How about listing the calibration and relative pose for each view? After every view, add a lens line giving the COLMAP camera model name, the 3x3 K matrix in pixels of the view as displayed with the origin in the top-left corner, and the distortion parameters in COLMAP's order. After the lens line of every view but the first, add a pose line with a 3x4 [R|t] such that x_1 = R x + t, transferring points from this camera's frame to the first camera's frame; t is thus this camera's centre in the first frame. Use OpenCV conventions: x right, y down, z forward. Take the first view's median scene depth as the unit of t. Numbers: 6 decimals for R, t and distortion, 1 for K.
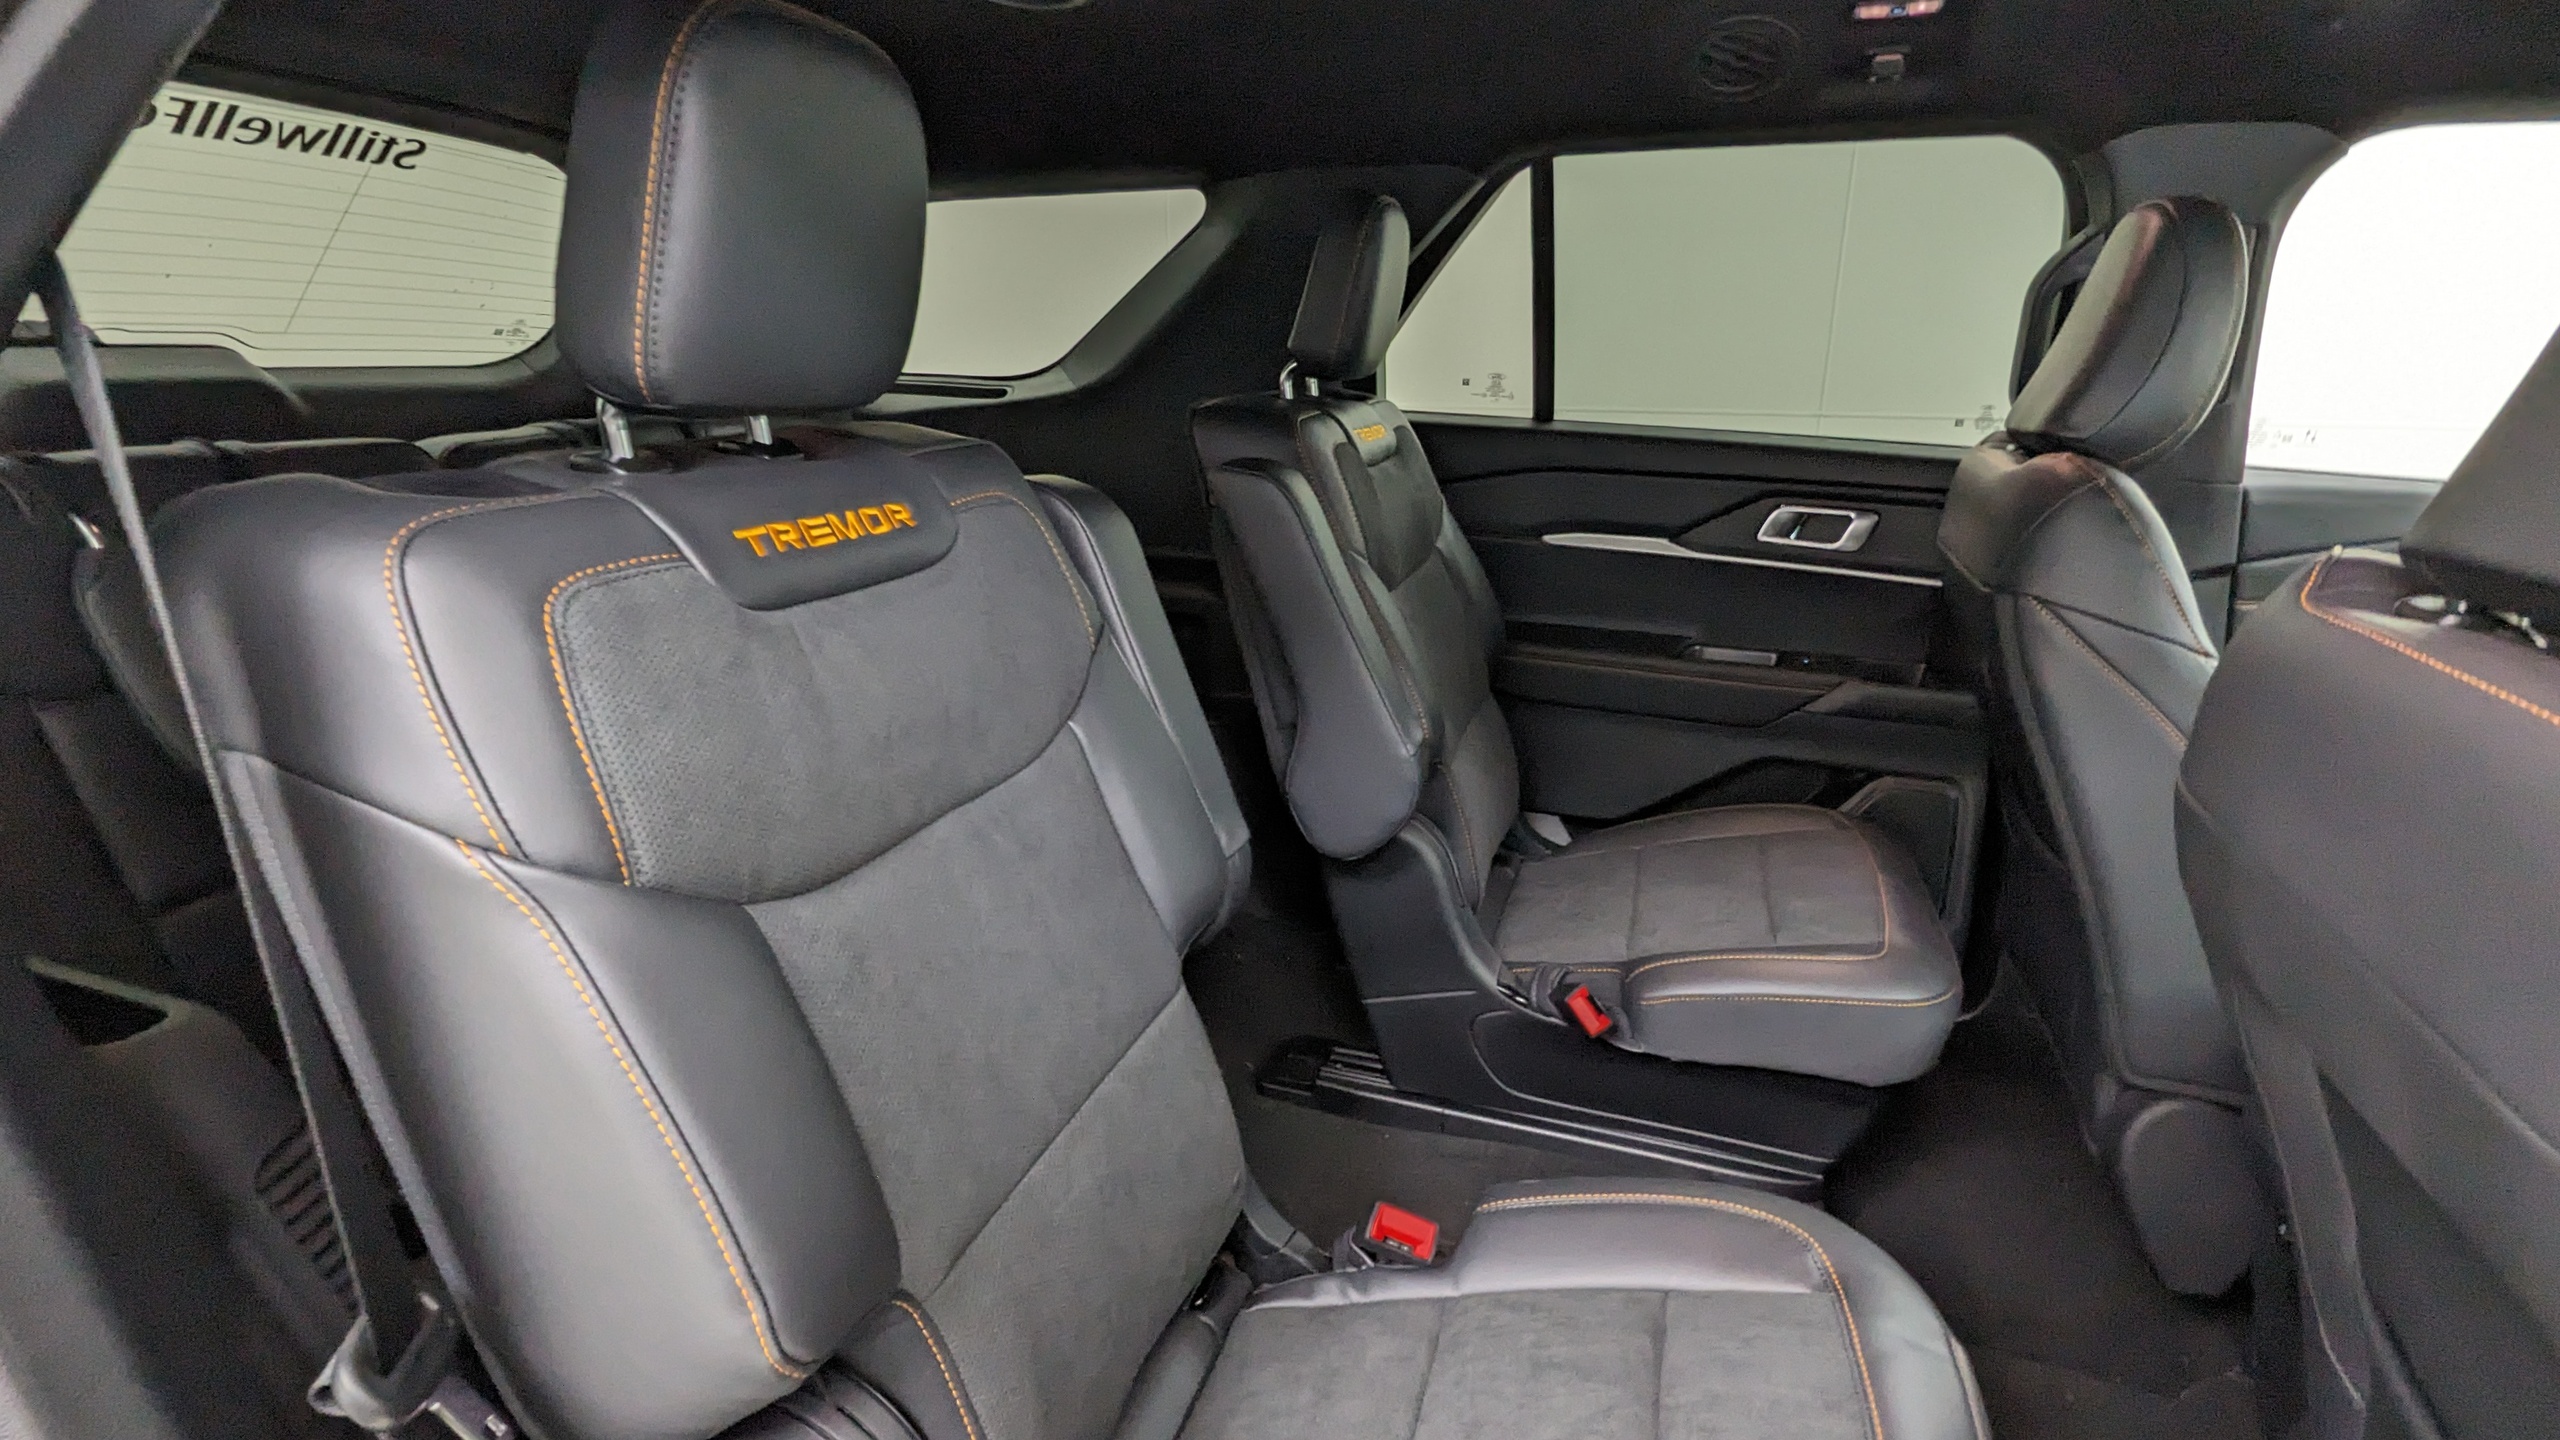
lens RADIAL K [[1240.4, 0, 1280.0], [0, 1240.4, 720.0], [0, 0, 1]] dist [-0.001243, 0.001008]
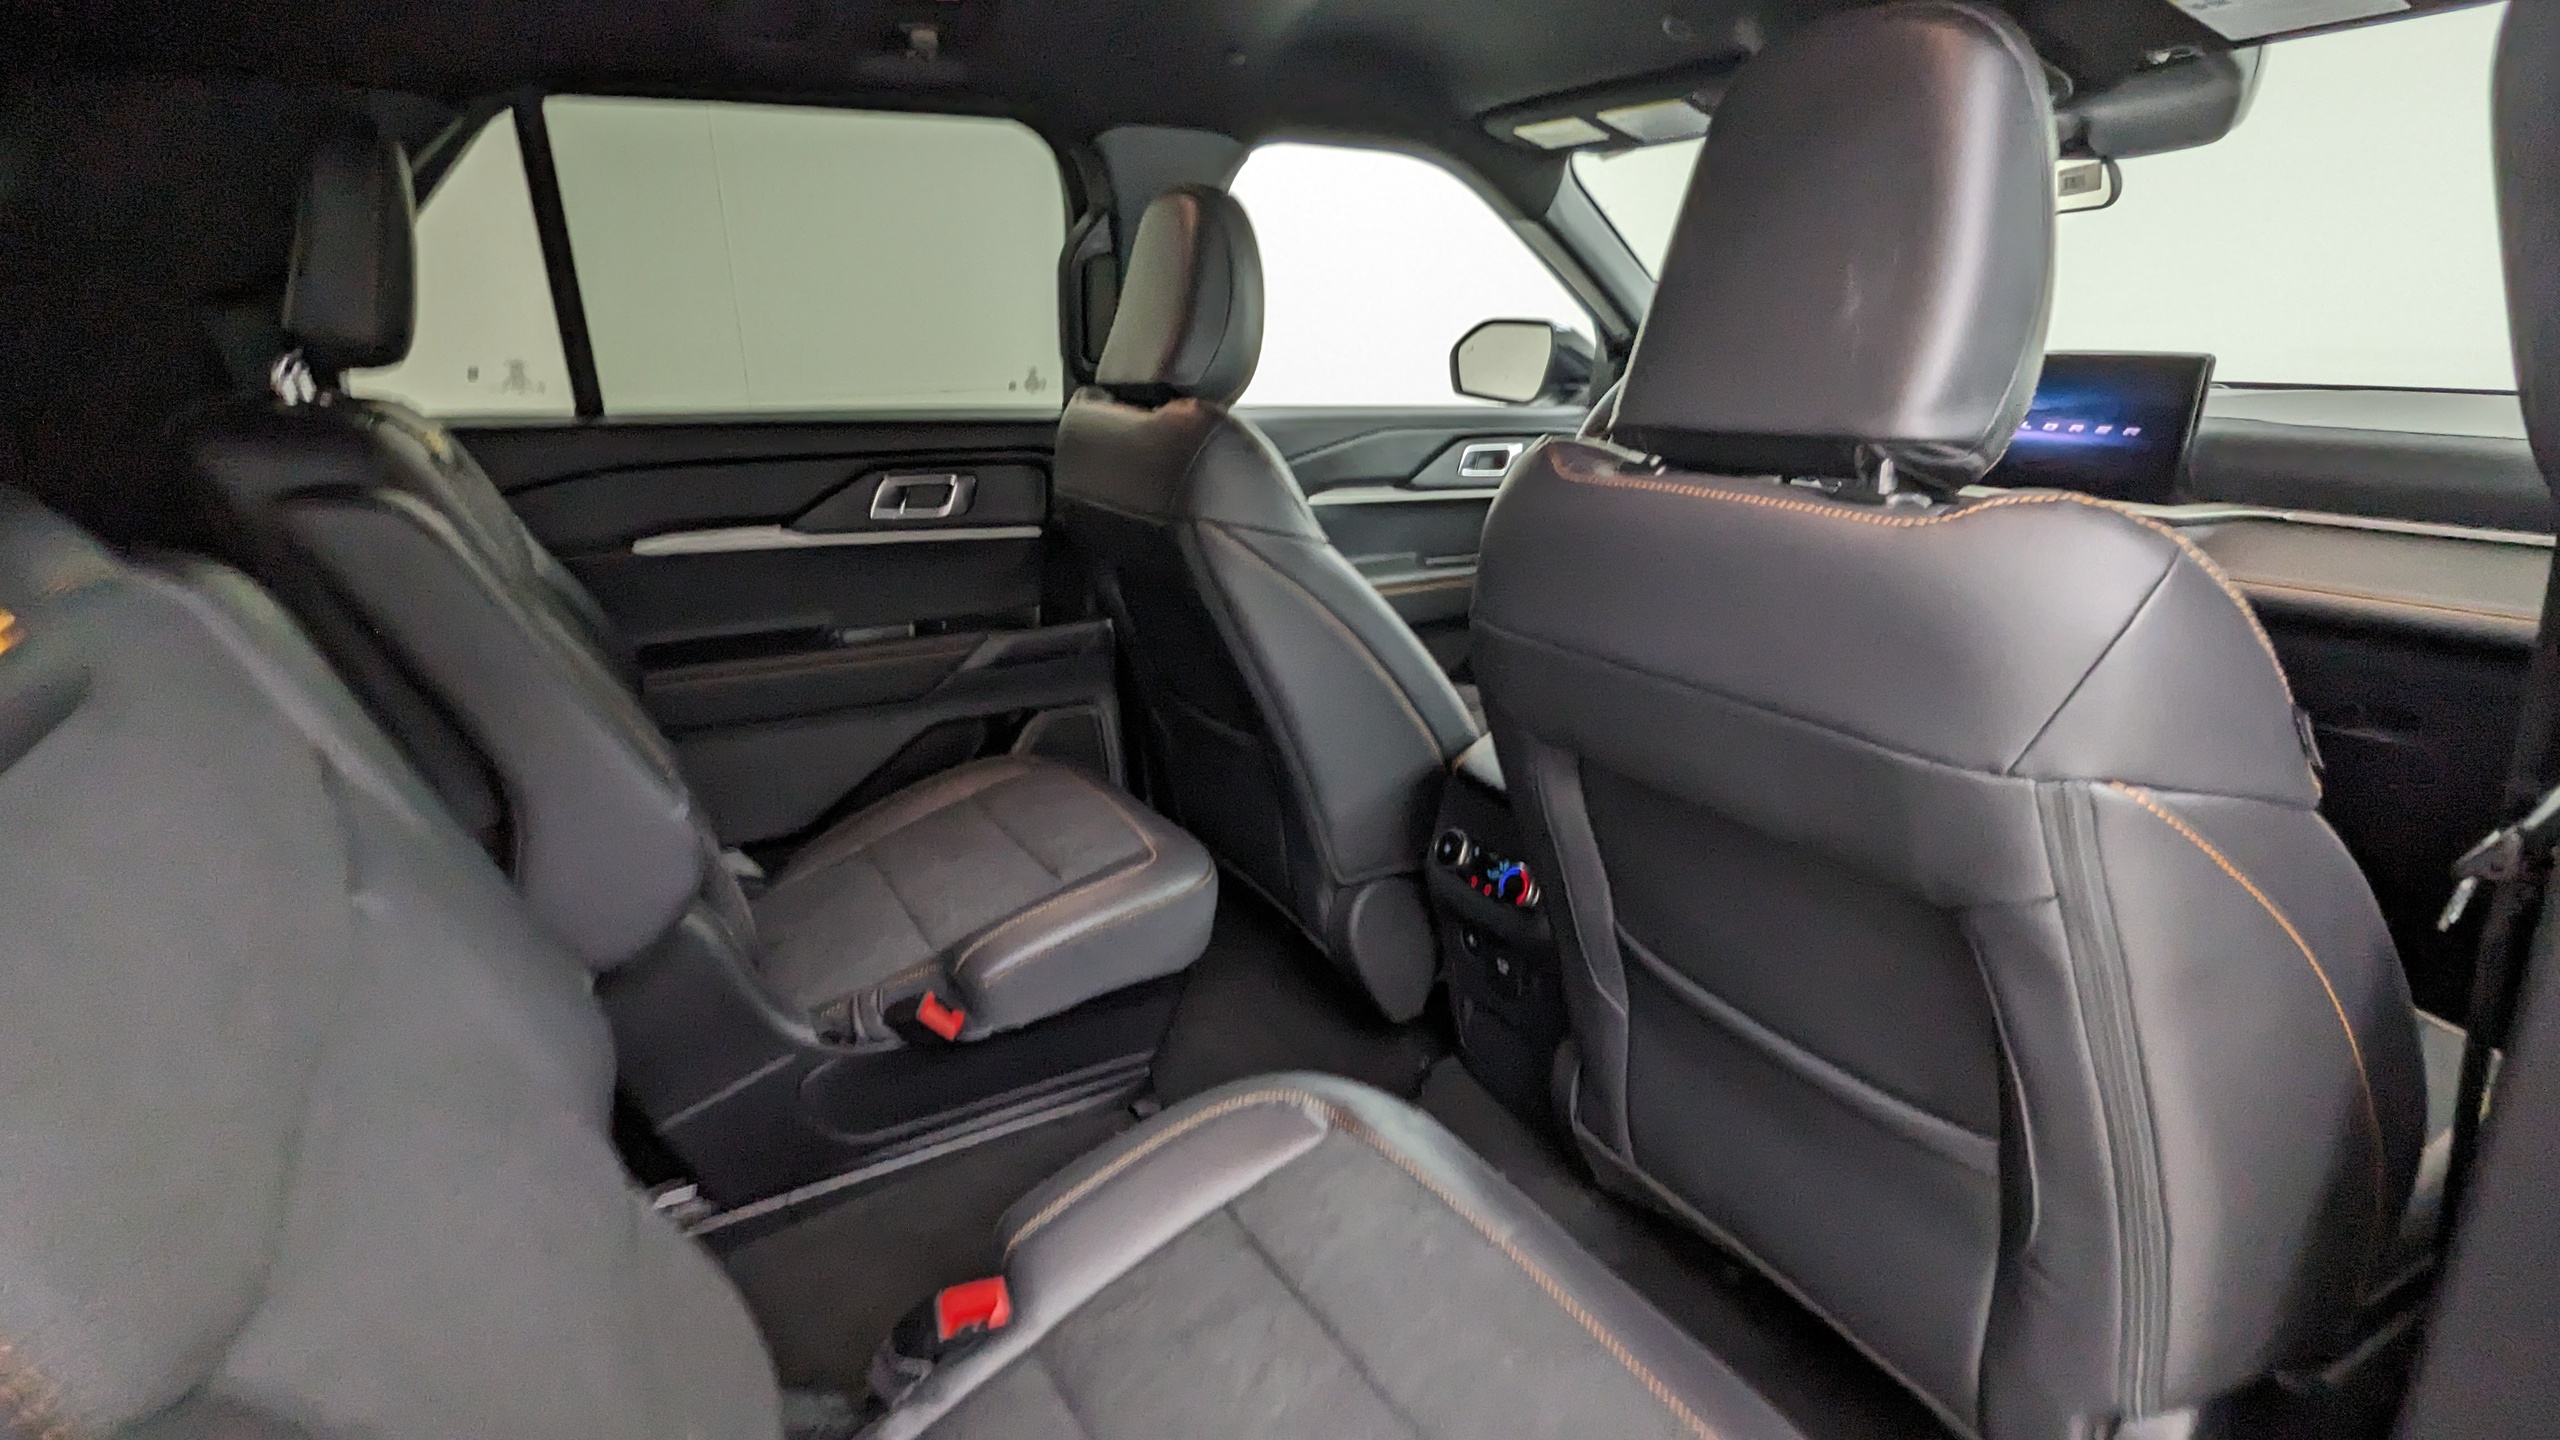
lens RADIAL K [[1240.4, 0, 1280.0], [0, 1240.4, 720.0], [0, 0, 1]] dist [-0.001243, 0.001008]
pose [[0.657320, -0.251581, 0.710378, -0.158331], [0.241831, 0.963196, 0.117348, -0.026873], [-0.713756, 0.094657, 0.693968, 0.100270]]
